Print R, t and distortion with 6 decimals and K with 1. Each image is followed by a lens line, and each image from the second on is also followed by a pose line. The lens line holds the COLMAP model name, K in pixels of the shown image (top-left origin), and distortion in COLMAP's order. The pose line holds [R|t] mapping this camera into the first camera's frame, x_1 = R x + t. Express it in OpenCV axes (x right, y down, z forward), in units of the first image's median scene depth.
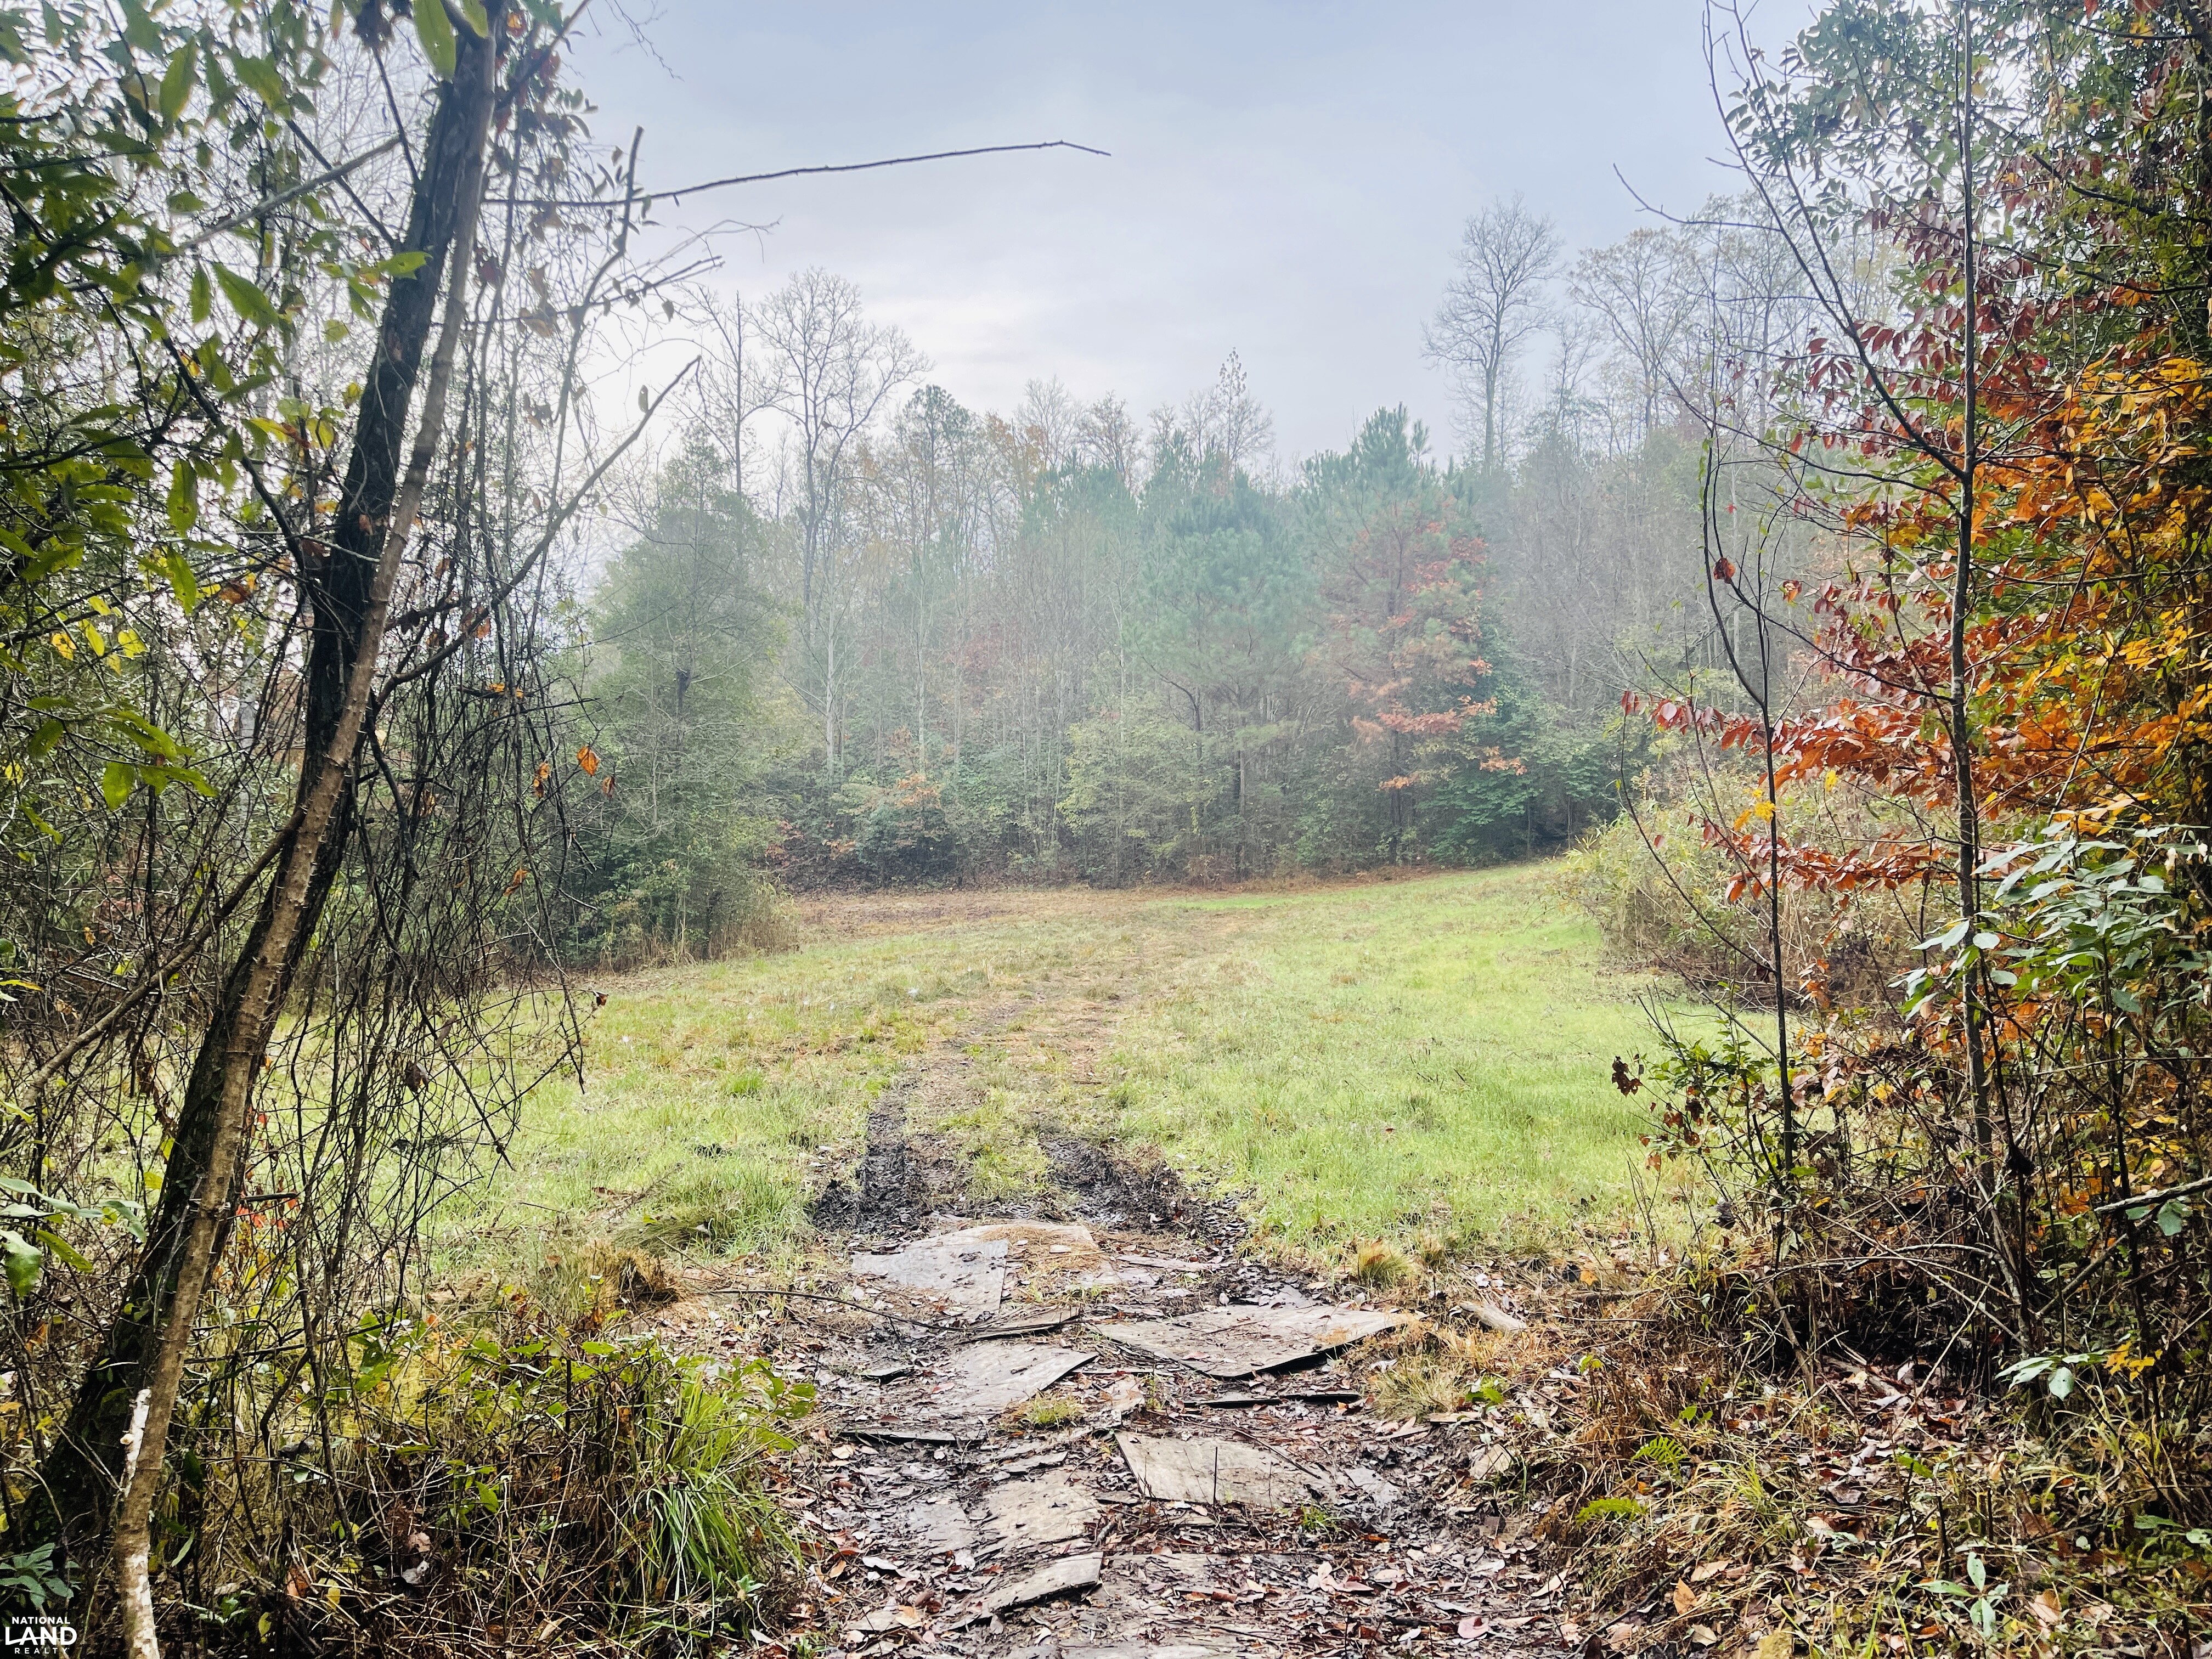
lens RADIAL K [[1703.8, 0, 1106.0], [0, 1703.8, 829.5], [0, 0, 1]] dist [-0.000044, -0.002997]
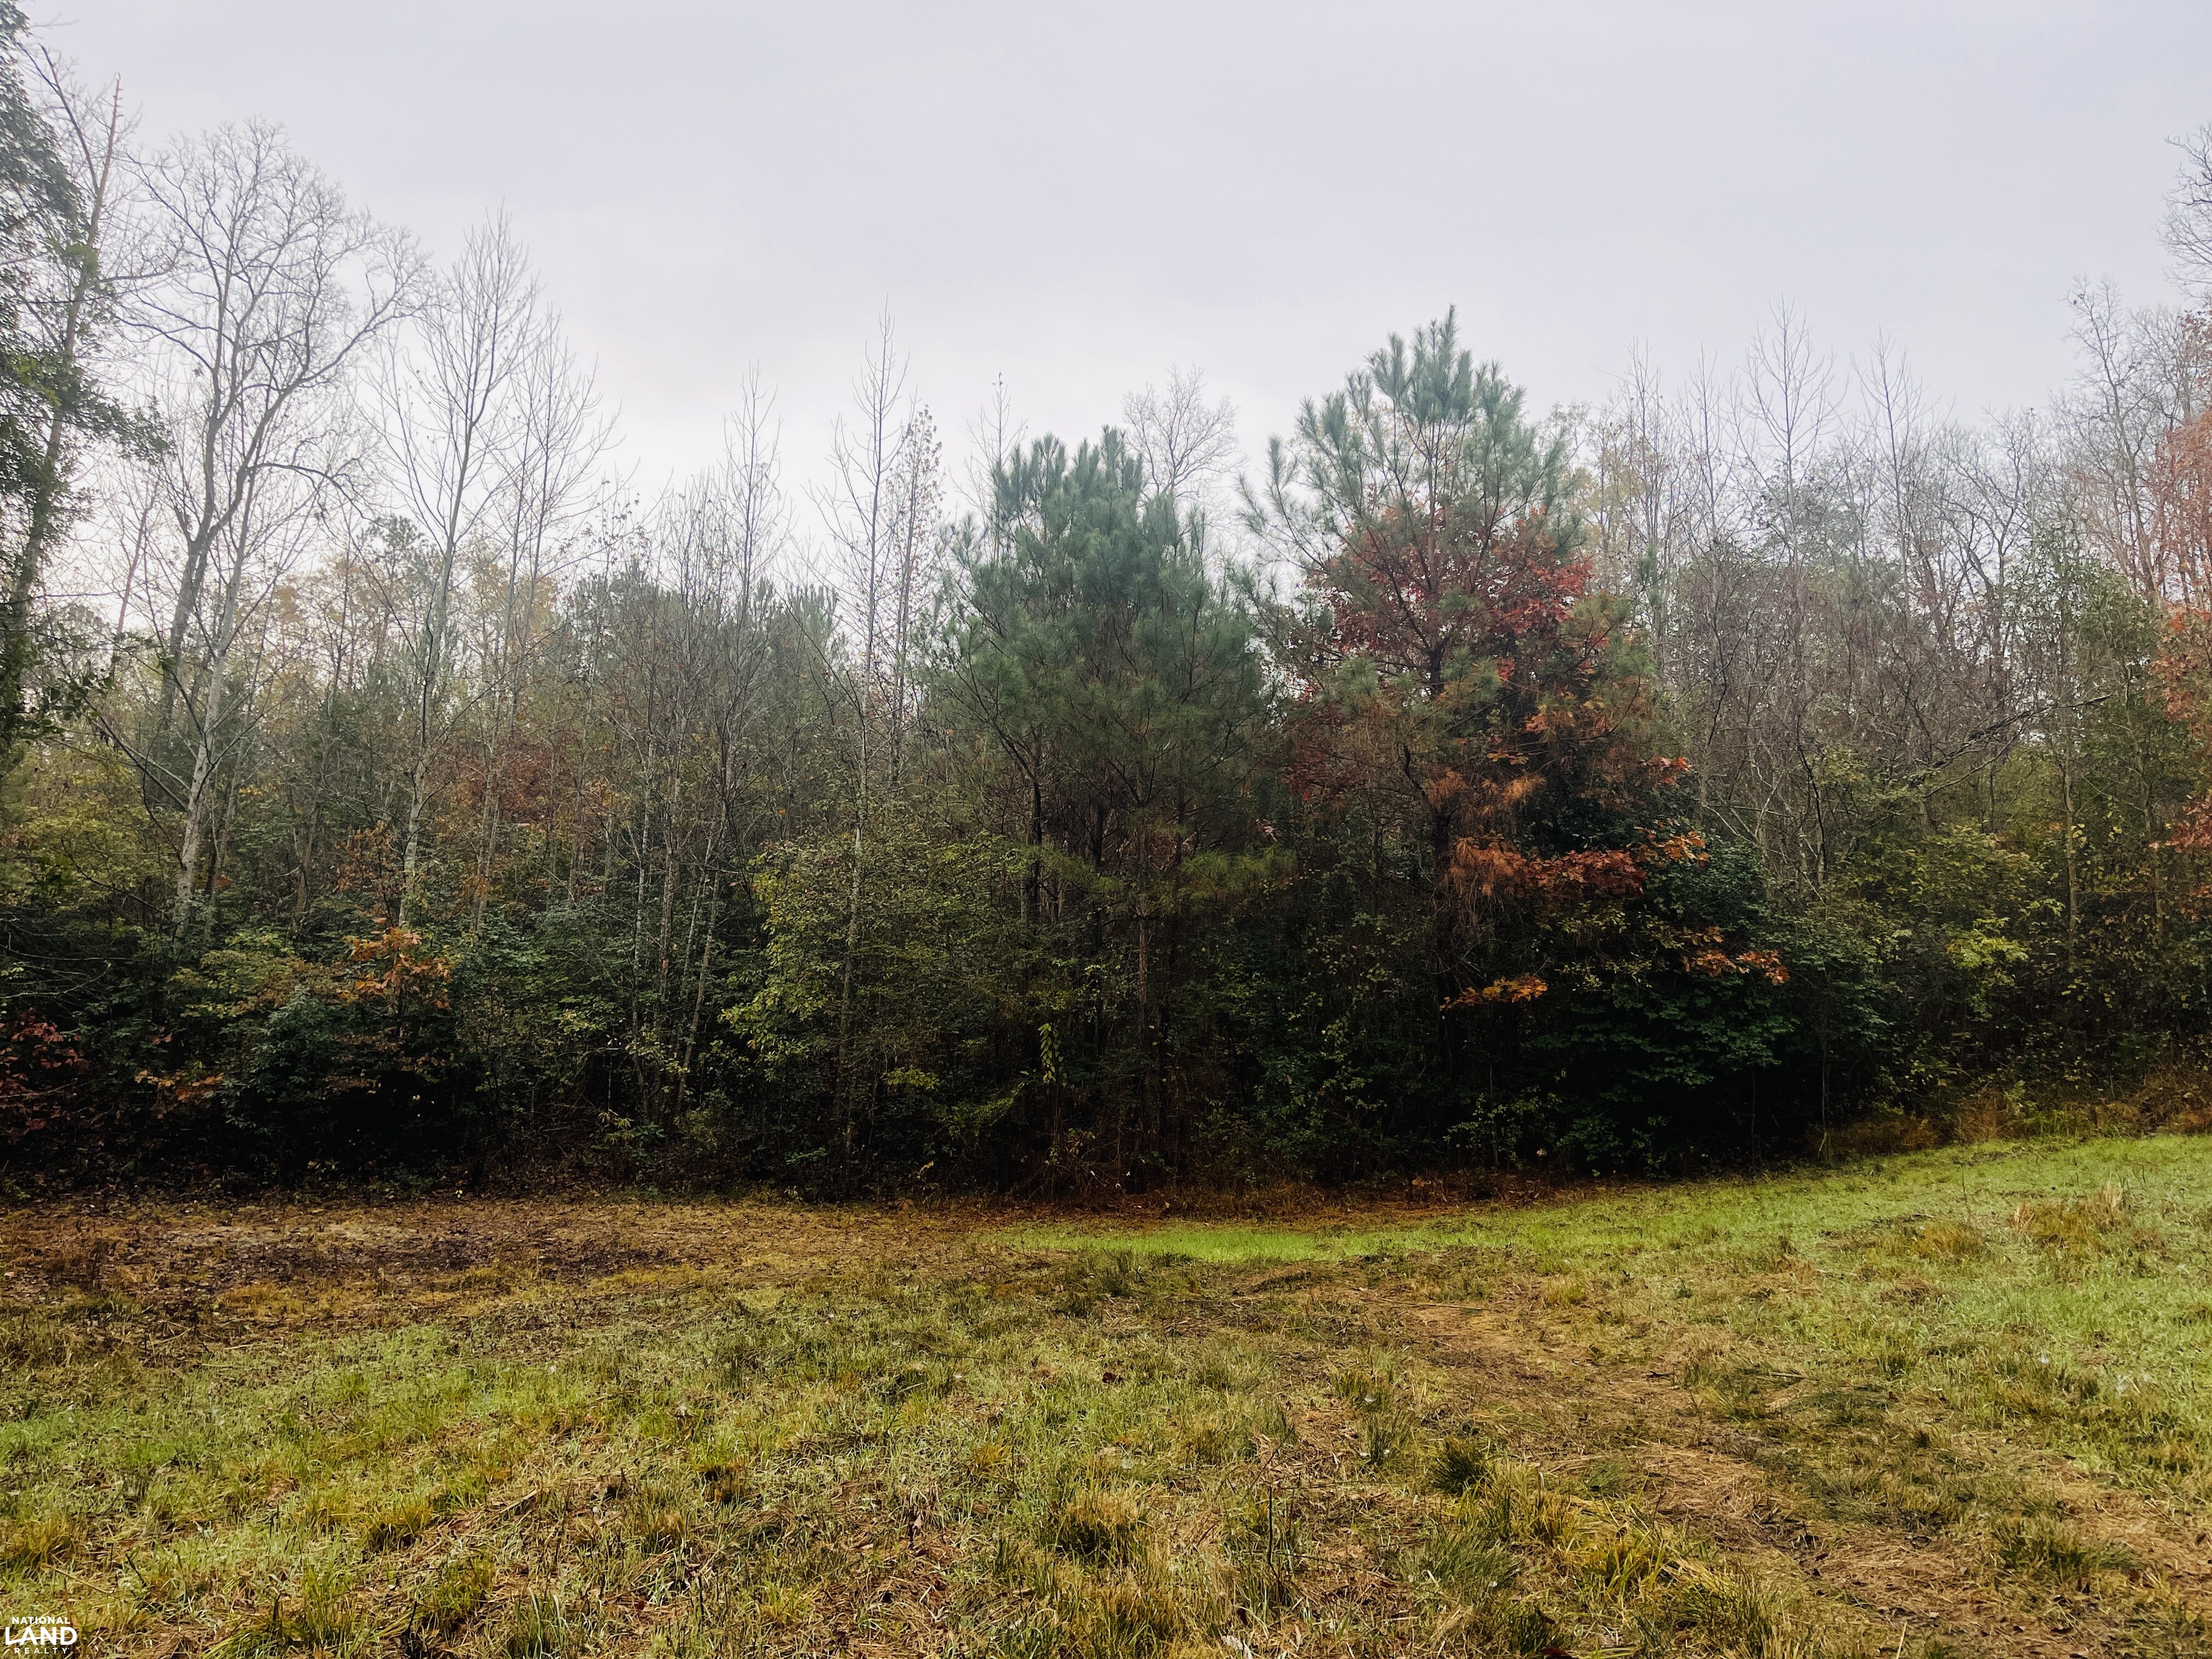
lens RADIAL K [[1703.8, 0, 1106.0], [0, 1703.8, 829.5], [0, 0, 1]] dist [-0.000044, -0.002997]
pose [[0.942841, 0.098061, 0.318489, -0.082952], [-0.038089, 0.981172, -0.189341, 0.020290], [-0.331060, 0.166387, 0.928824, 0.537063]]
